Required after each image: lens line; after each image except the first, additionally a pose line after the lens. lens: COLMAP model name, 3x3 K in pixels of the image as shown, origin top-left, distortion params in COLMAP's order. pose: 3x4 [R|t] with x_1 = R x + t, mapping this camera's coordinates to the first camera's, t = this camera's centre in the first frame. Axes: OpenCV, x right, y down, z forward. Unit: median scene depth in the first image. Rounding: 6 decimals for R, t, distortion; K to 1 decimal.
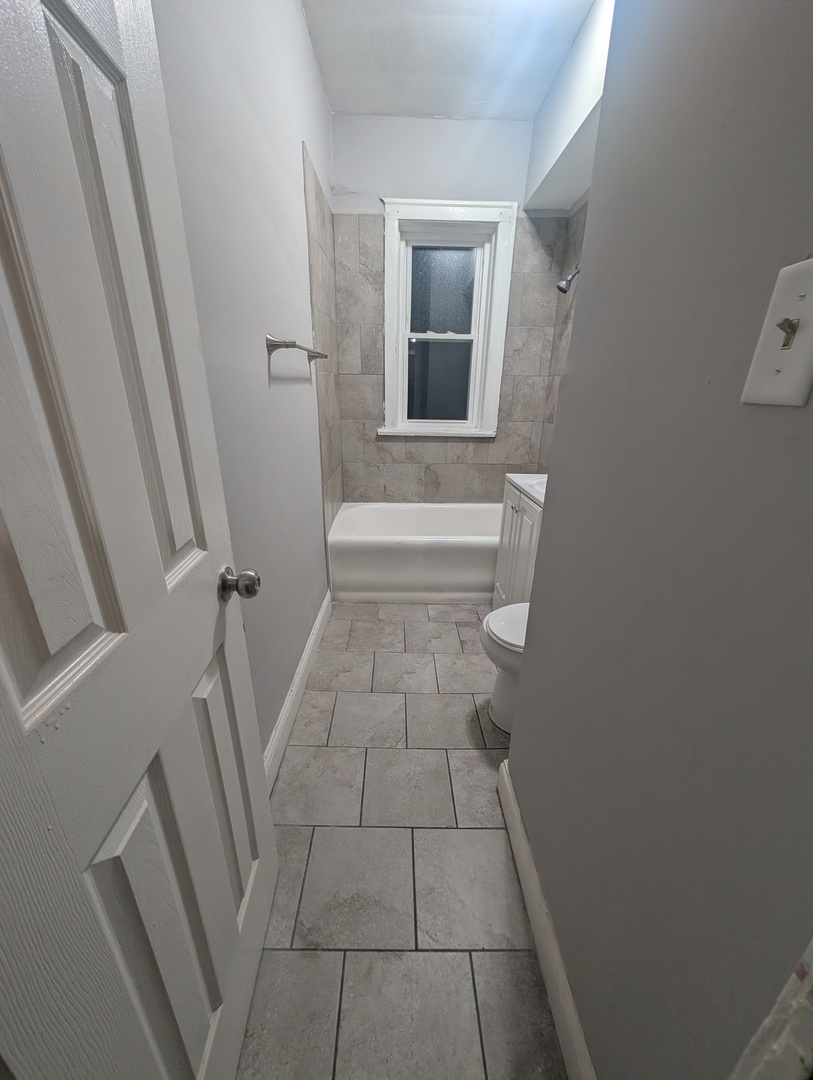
lens RADIAL K [[416.0, 0, 402.4], [0, 416.0, 540.0], [0, 0, 1]] dist [0.001659, 0.000032]
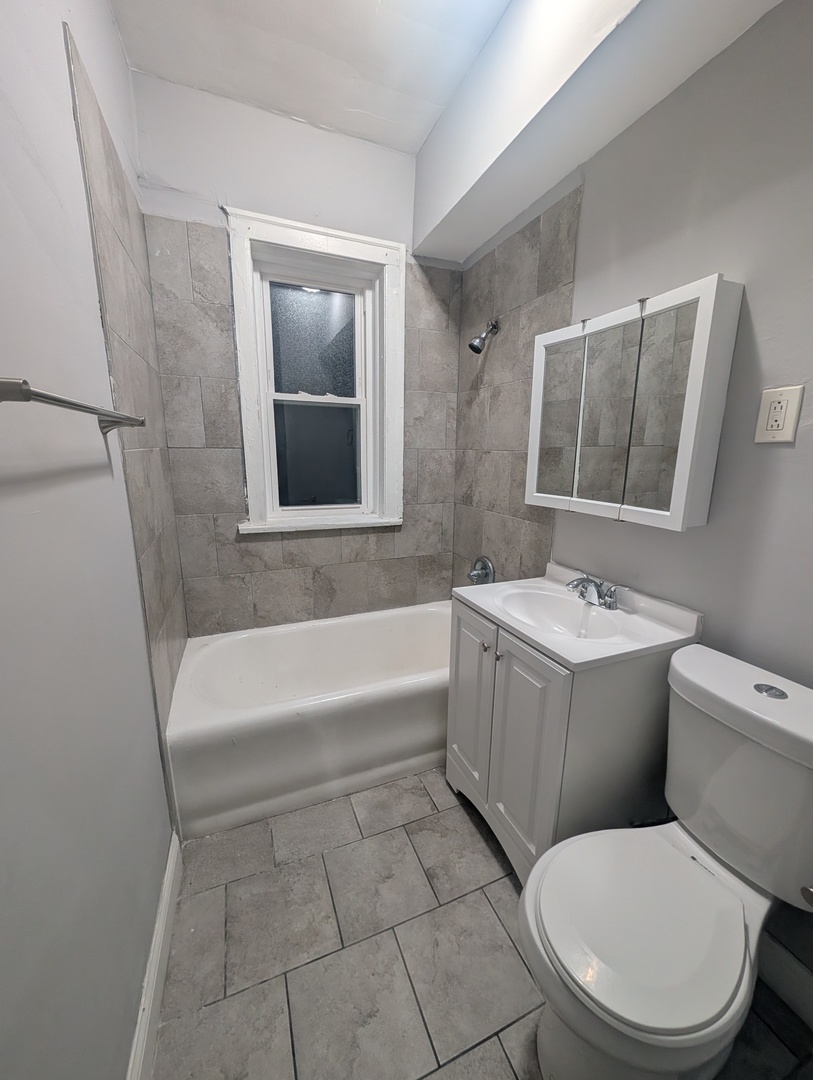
lens RADIAL K [[416.0, 0, 402.4], [0, 416.0, 540.0], [0, 0, 1]] dist [0.001659, 0.000032]
pose [[0.932685, -0.081984, 0.351251, -0.054364], [0.130331, 0.984632, -0.116251, -0.141016], [-0.336322, 0.154205, 0.929036, 0.311461]]
